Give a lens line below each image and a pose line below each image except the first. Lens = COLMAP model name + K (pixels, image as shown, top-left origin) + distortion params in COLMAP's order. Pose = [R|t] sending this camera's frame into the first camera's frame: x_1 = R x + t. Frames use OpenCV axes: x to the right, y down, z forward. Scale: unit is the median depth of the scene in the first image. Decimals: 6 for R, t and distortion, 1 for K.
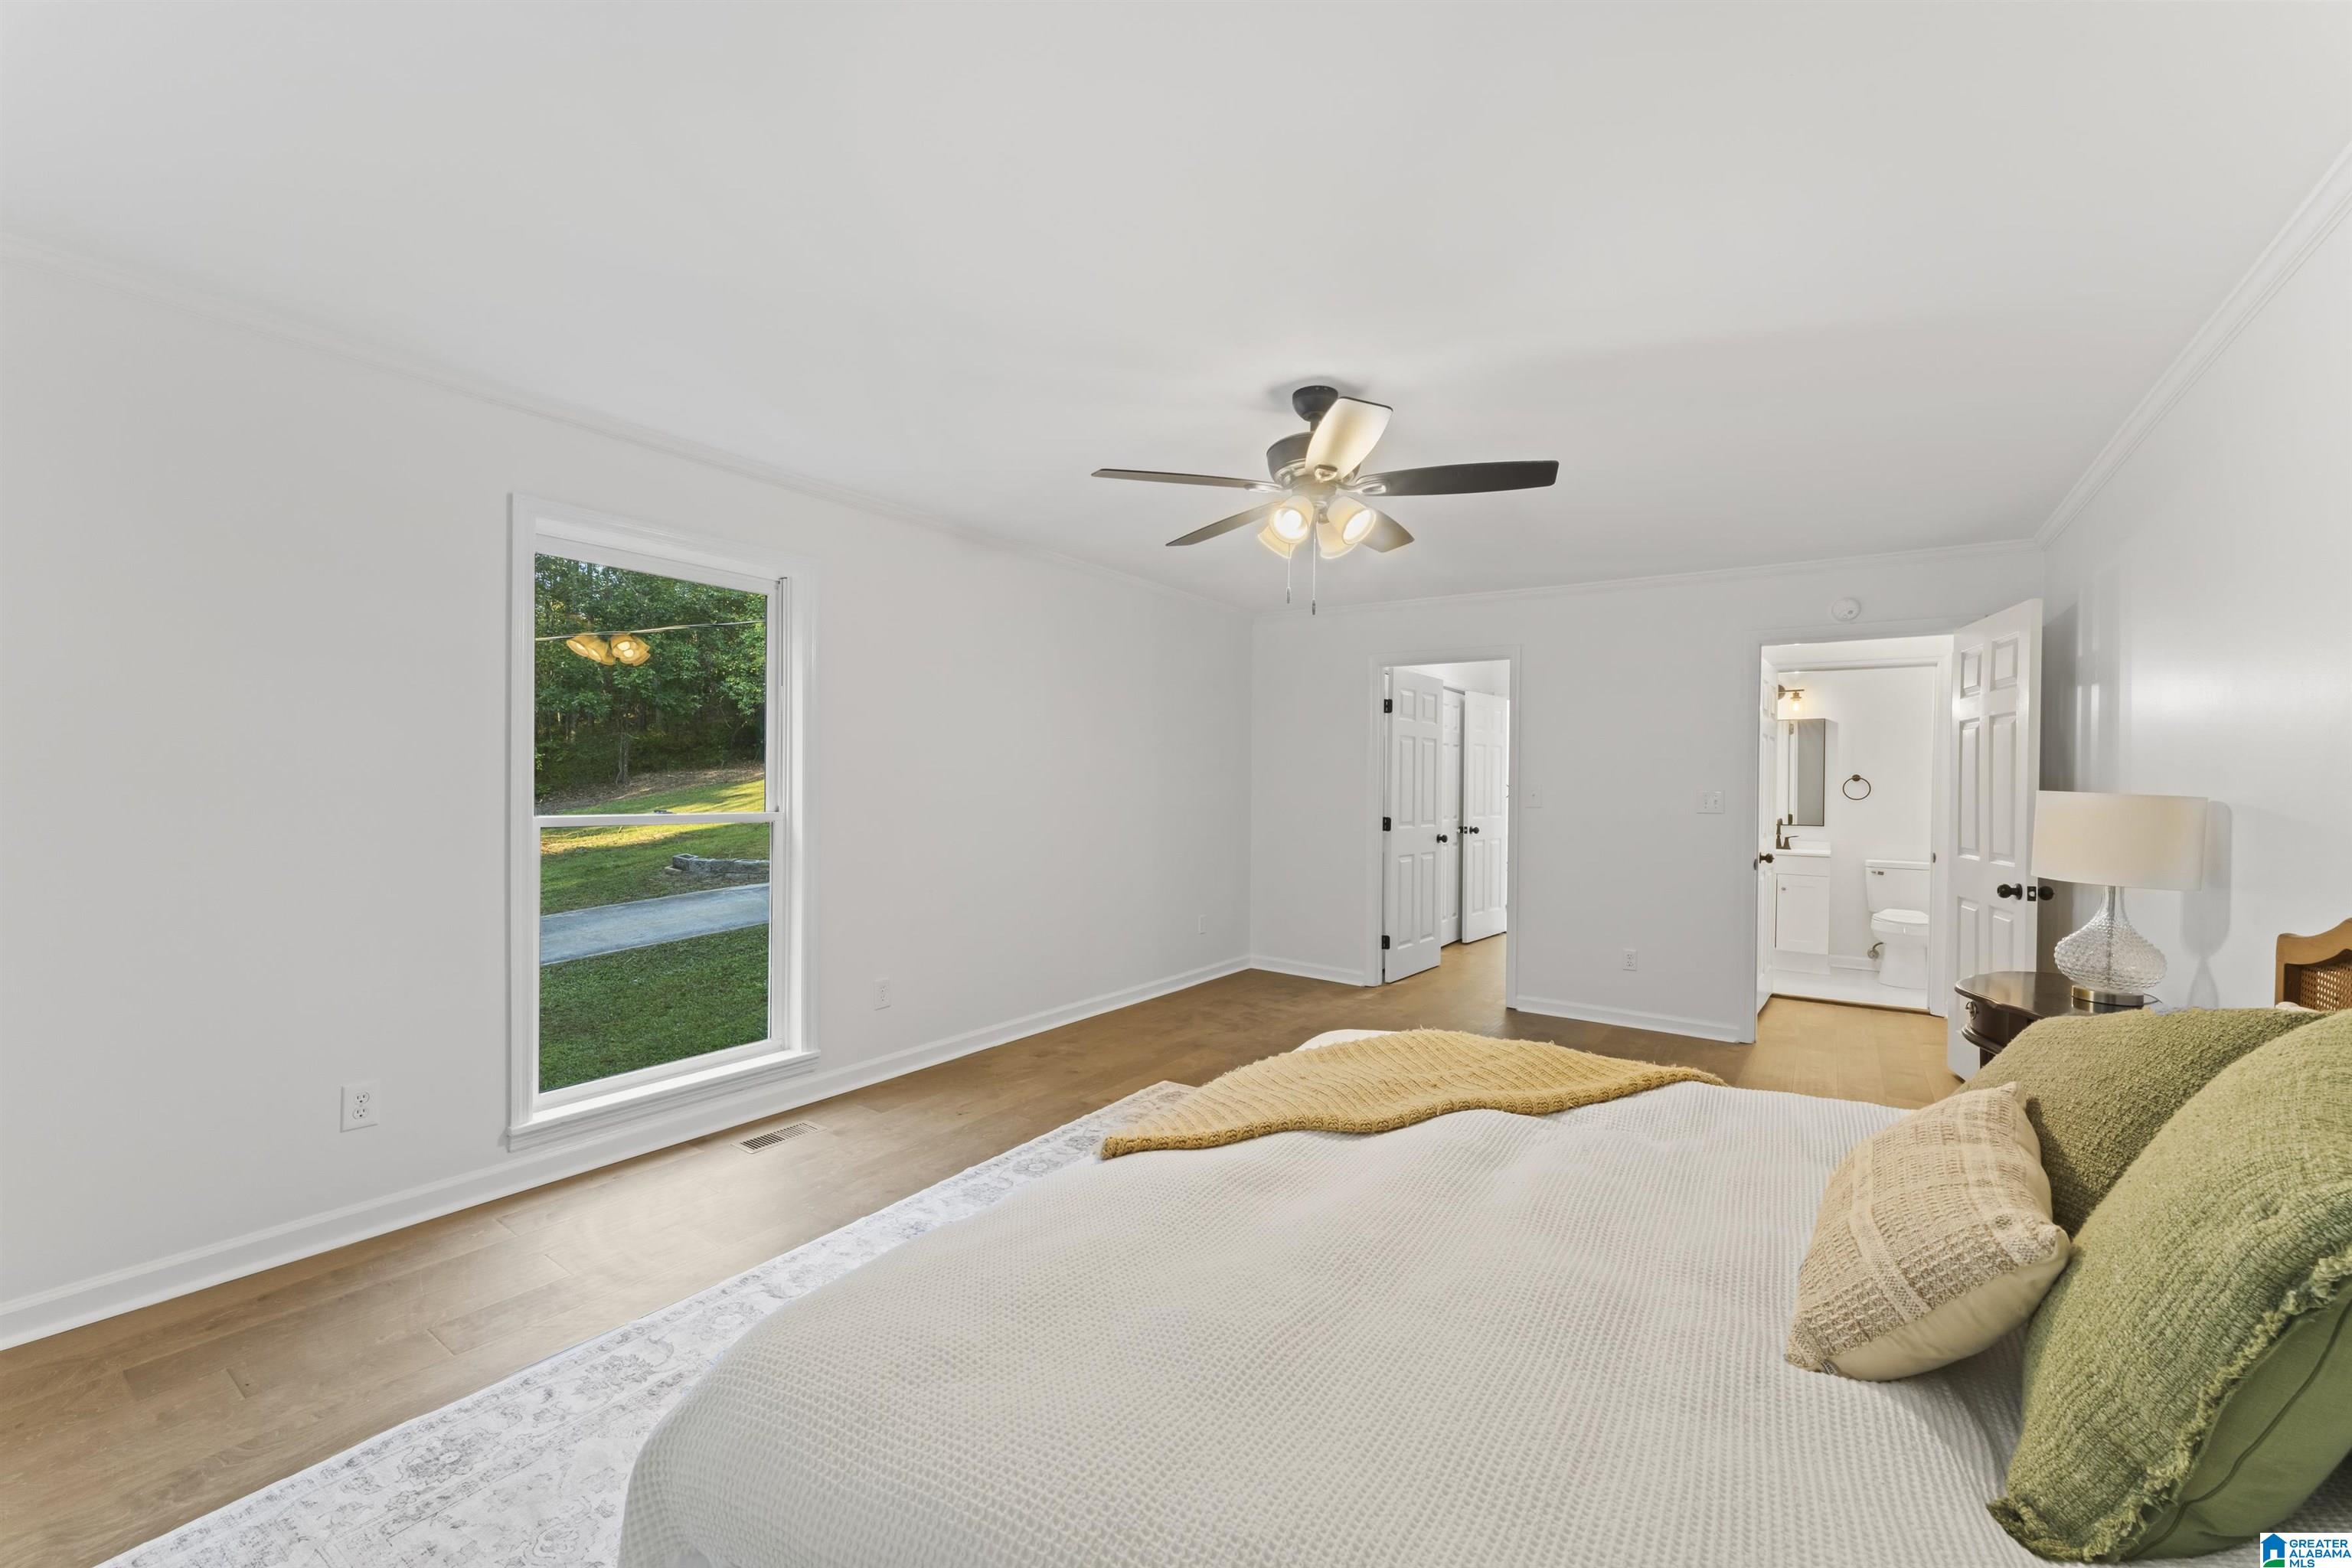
lens RADIAL K [[922.0, 0, 1179.0], [0, 922.0, 789.6], [0, 0, 1]] dist [0.000349, 0.000094]
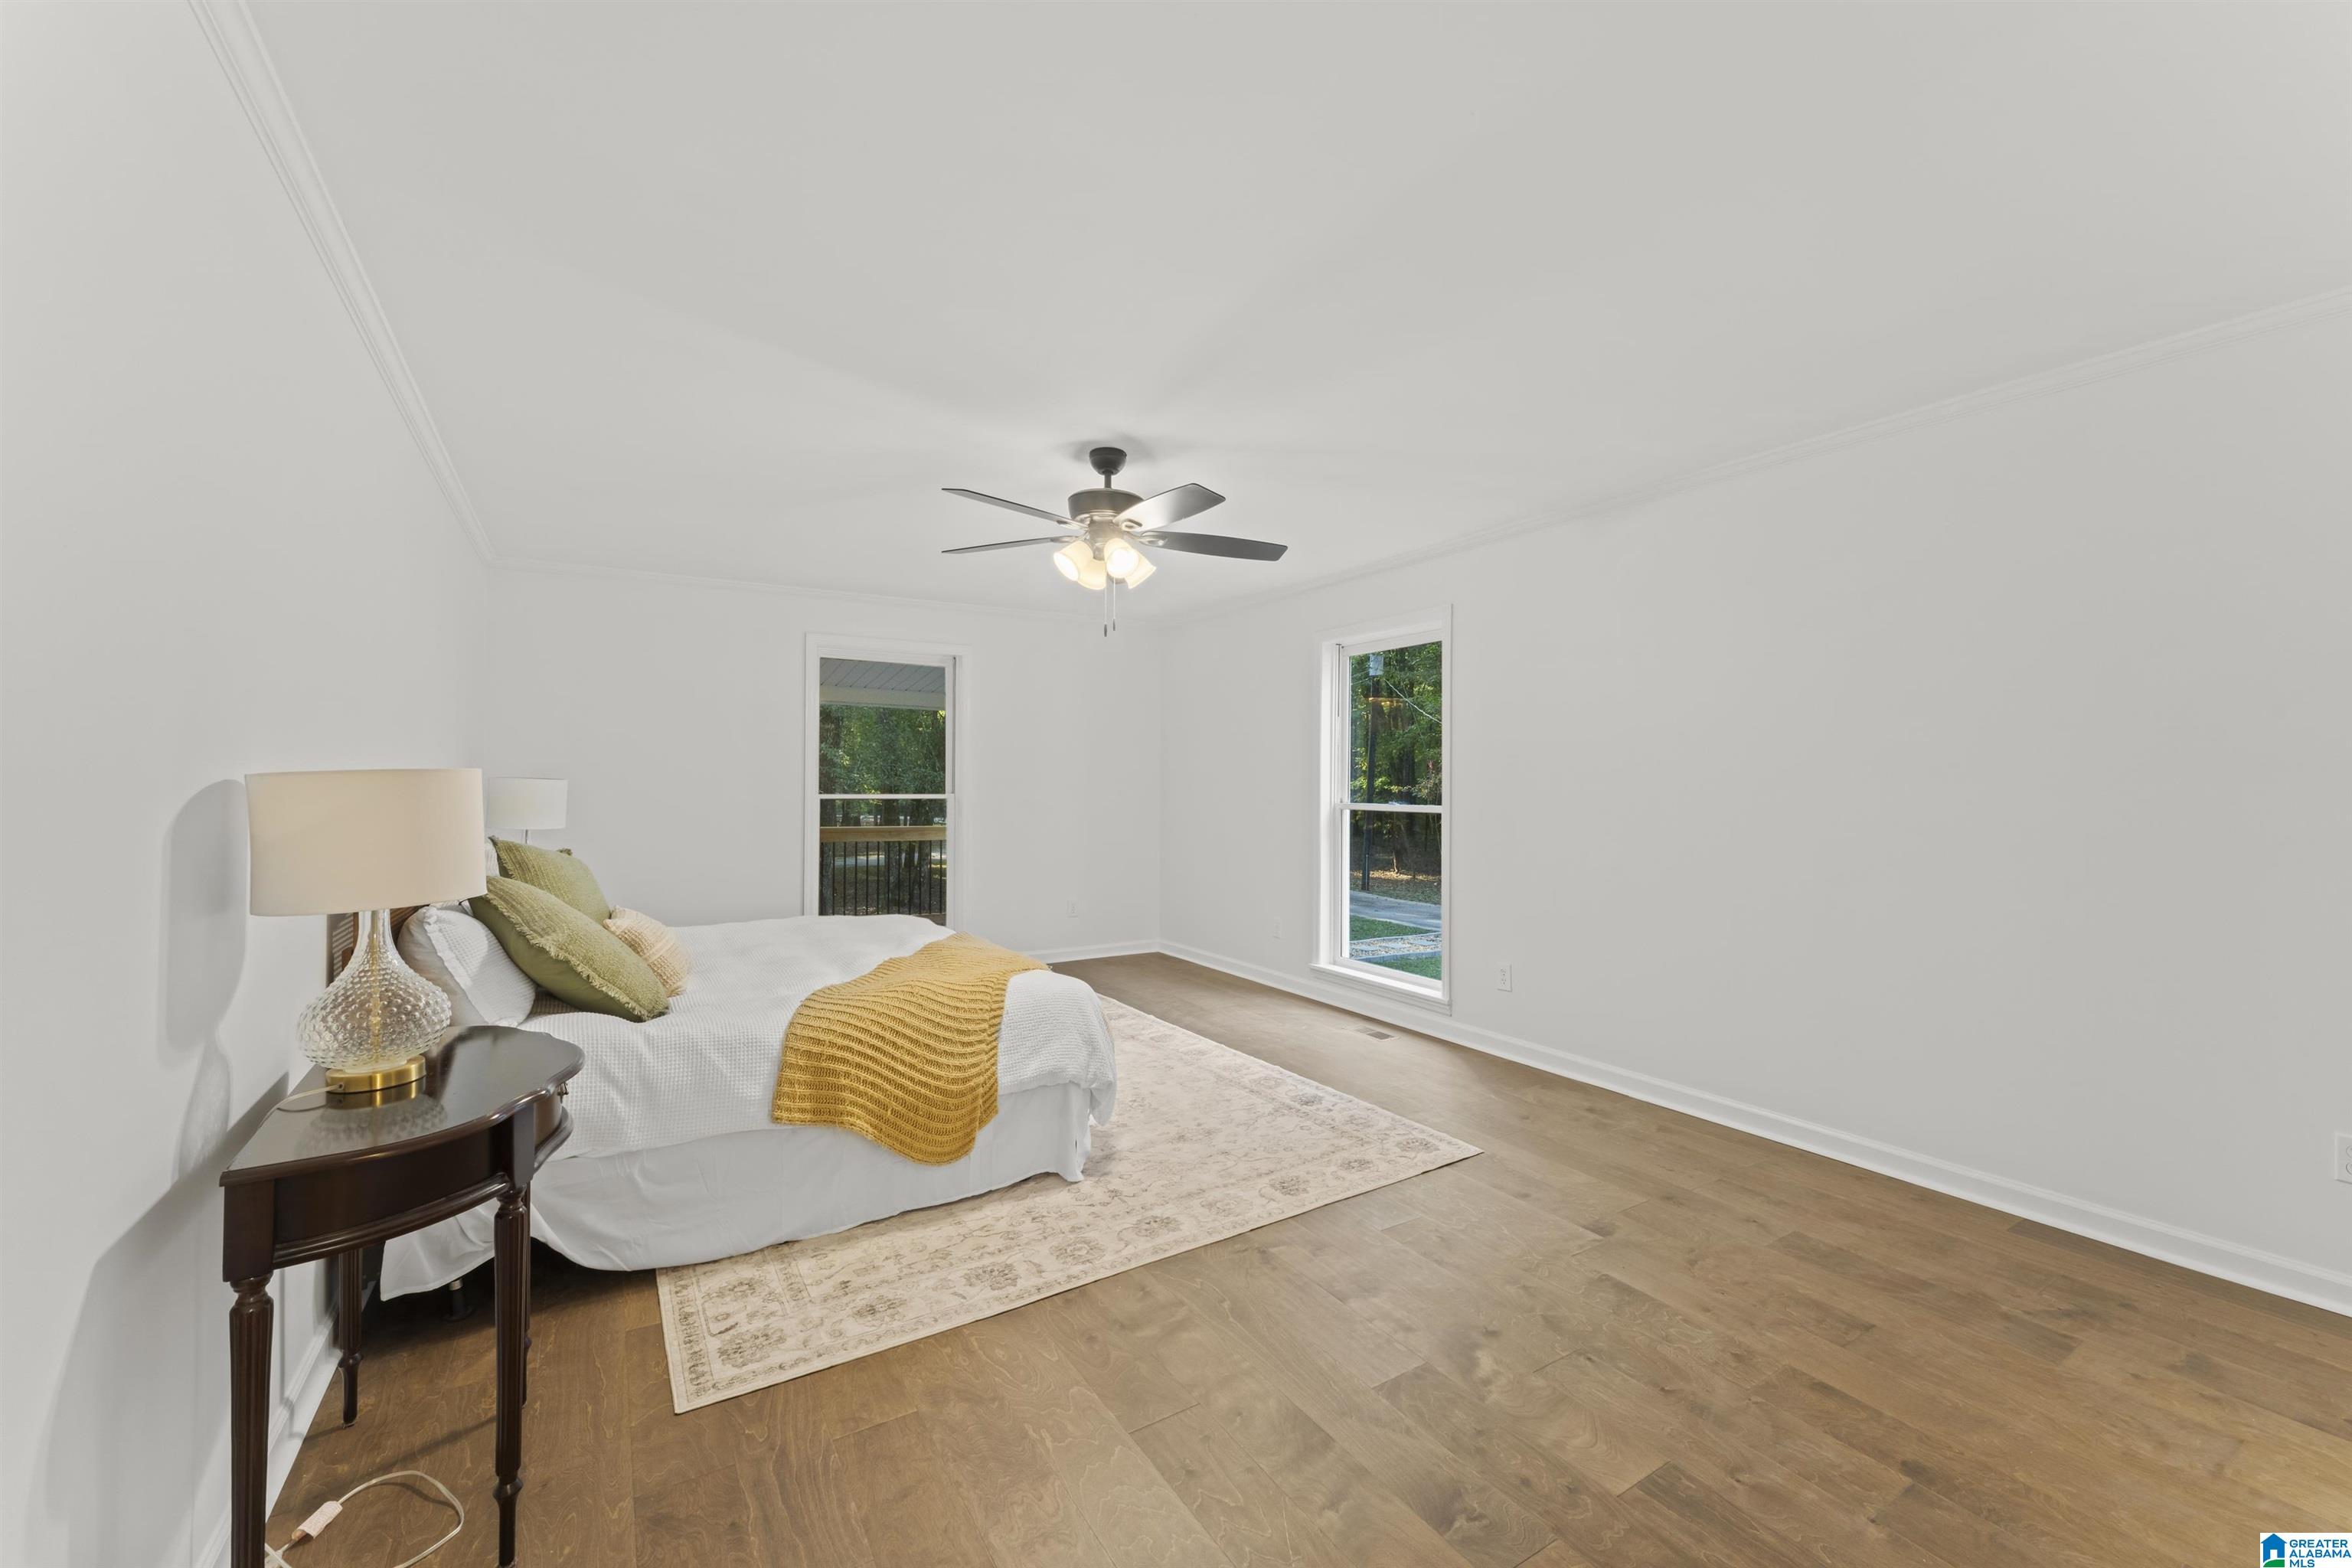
lens RADIAL K [[922.0, 0, 1179.0], [0, 922.0, 789.6], [0, 0, 1]] dist [0.000349, 0.000094]
pose [[-0.406473, -0.008981, -0.913619, 0.976073], [-0.005072, 0.999958, -0.007573, 0.011248], [0.913649, 0.001556, -0.406502, 1.282221]]
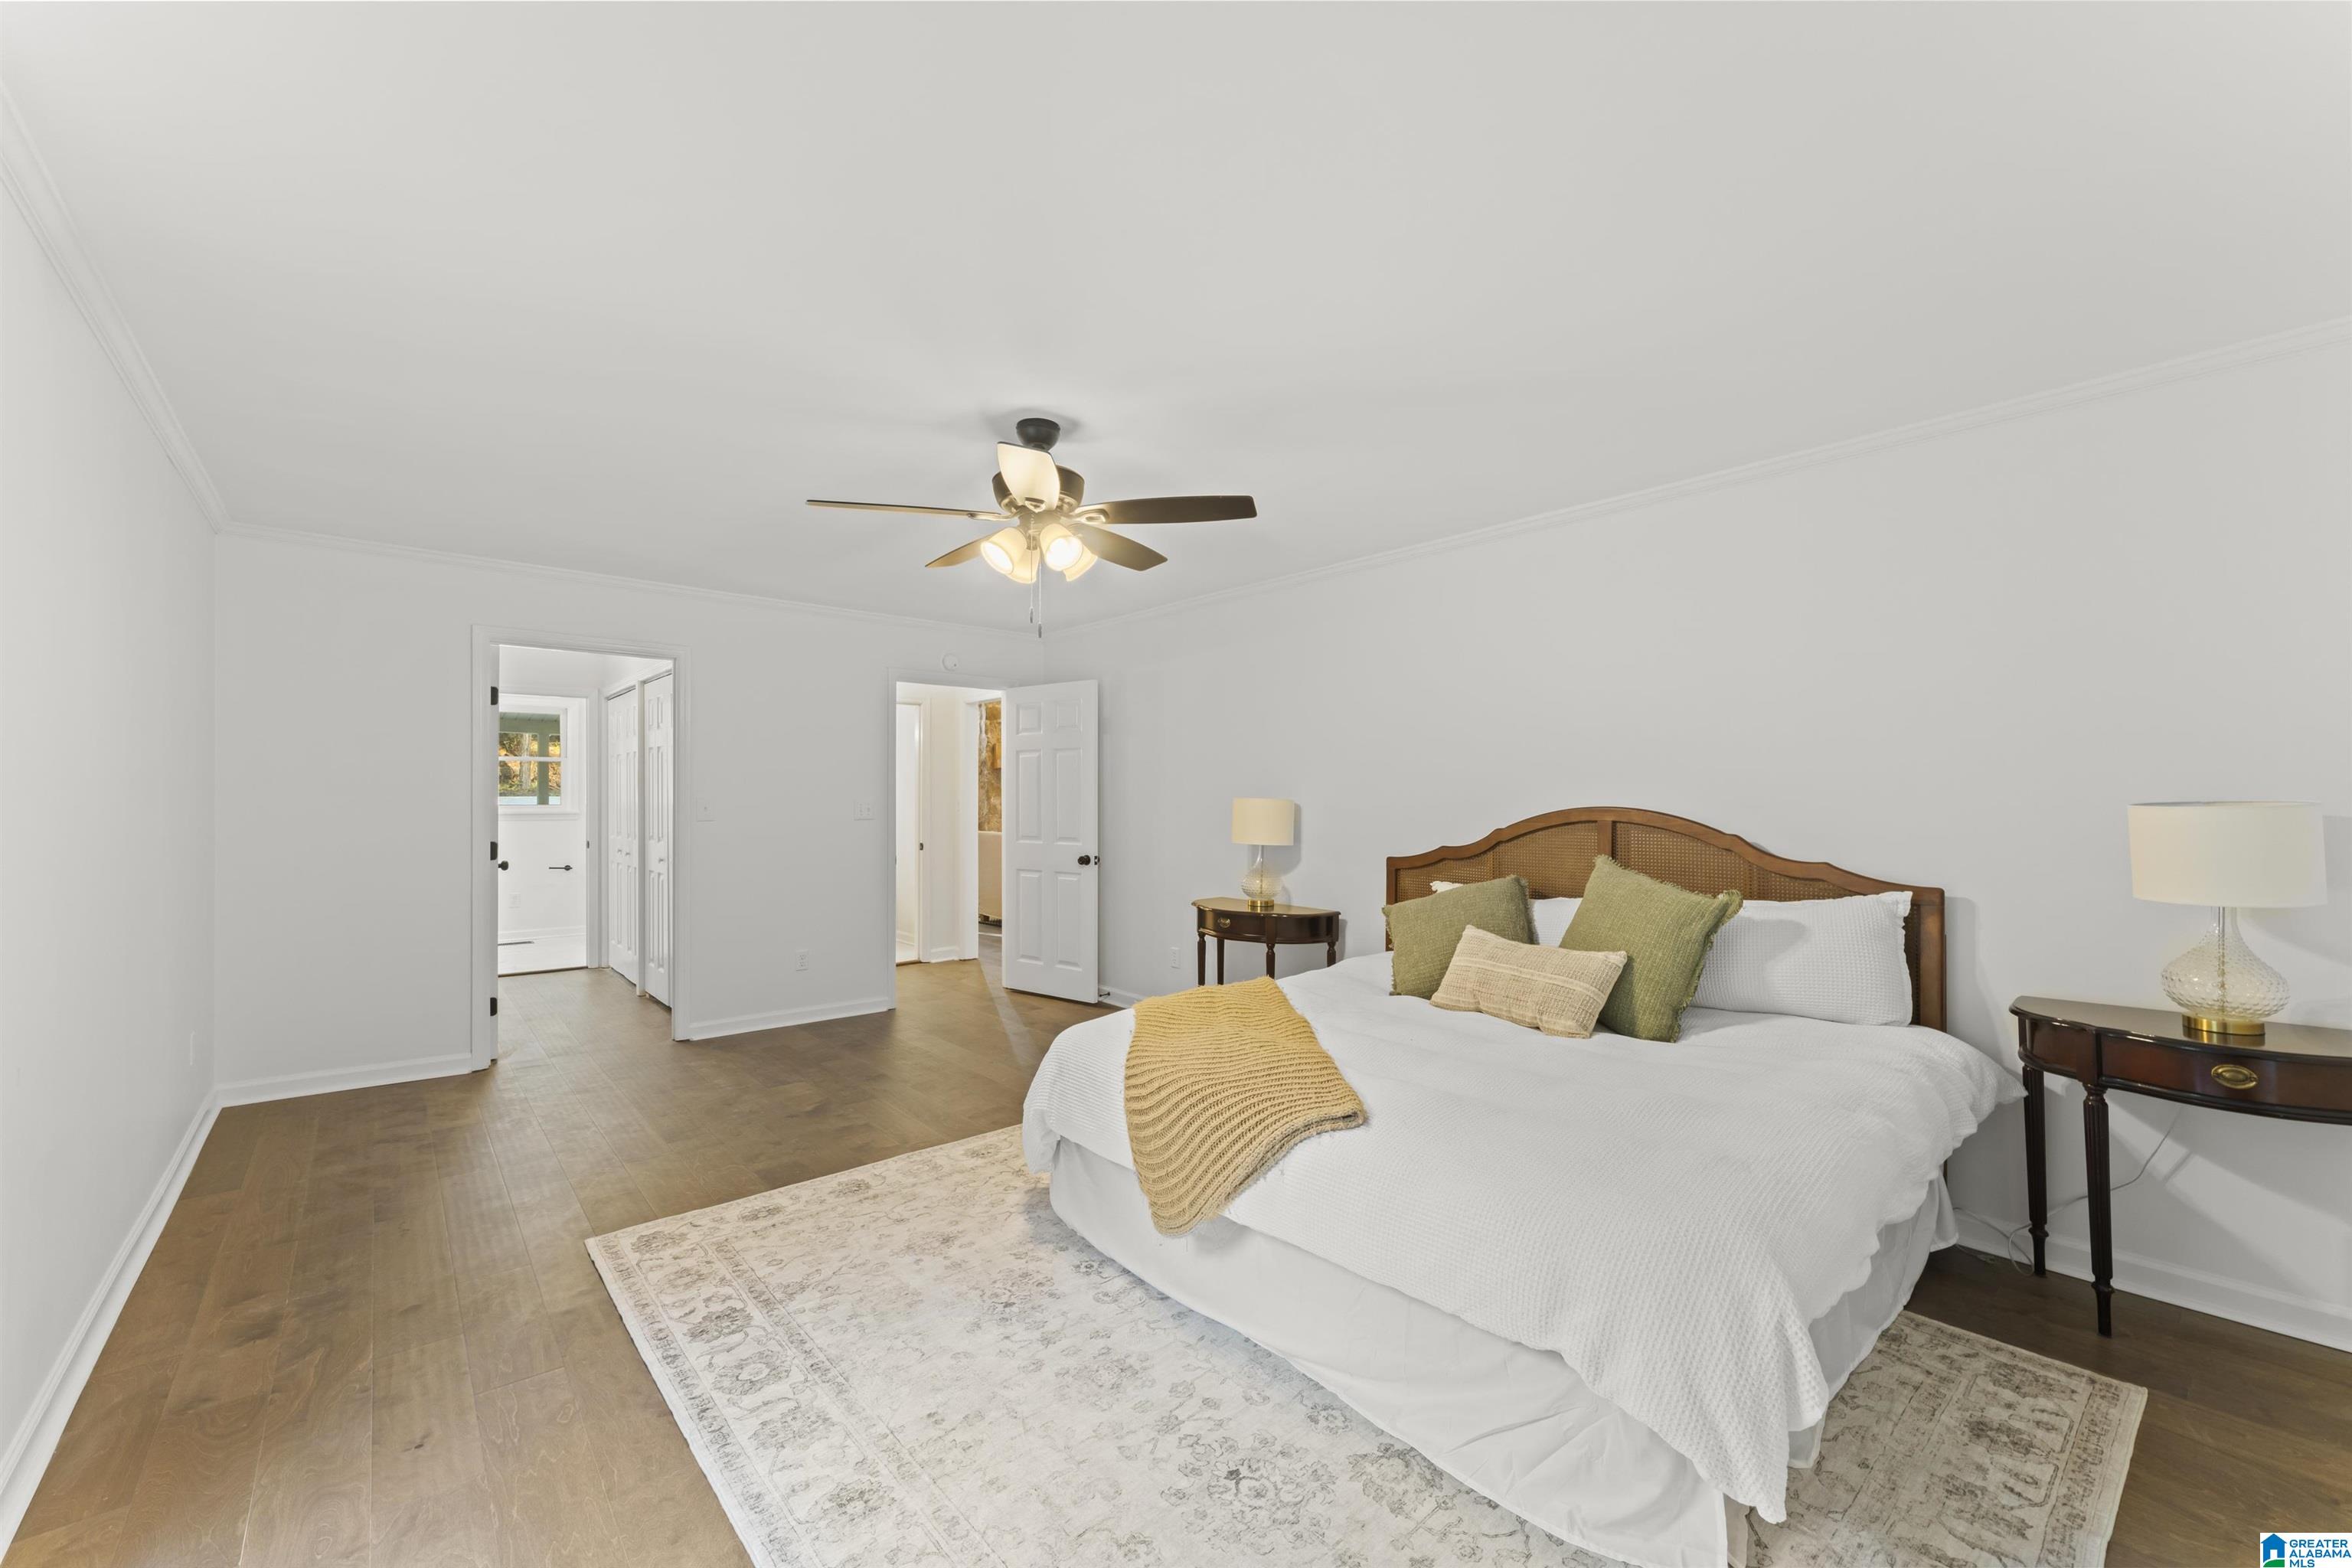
lens RADIAL K [[922.0, 0, 1179.0], [0, 922.0, 789.6], [0, 0, 1]] dist [0.000349, 0.000094]
pose [[0.253465, -0.002759, 0.967341, -0.667007], [0.004106, 0.999990, 0.001776, -0.019404], [-0.967336, 0.003522, 0.253474, 0.476055]]
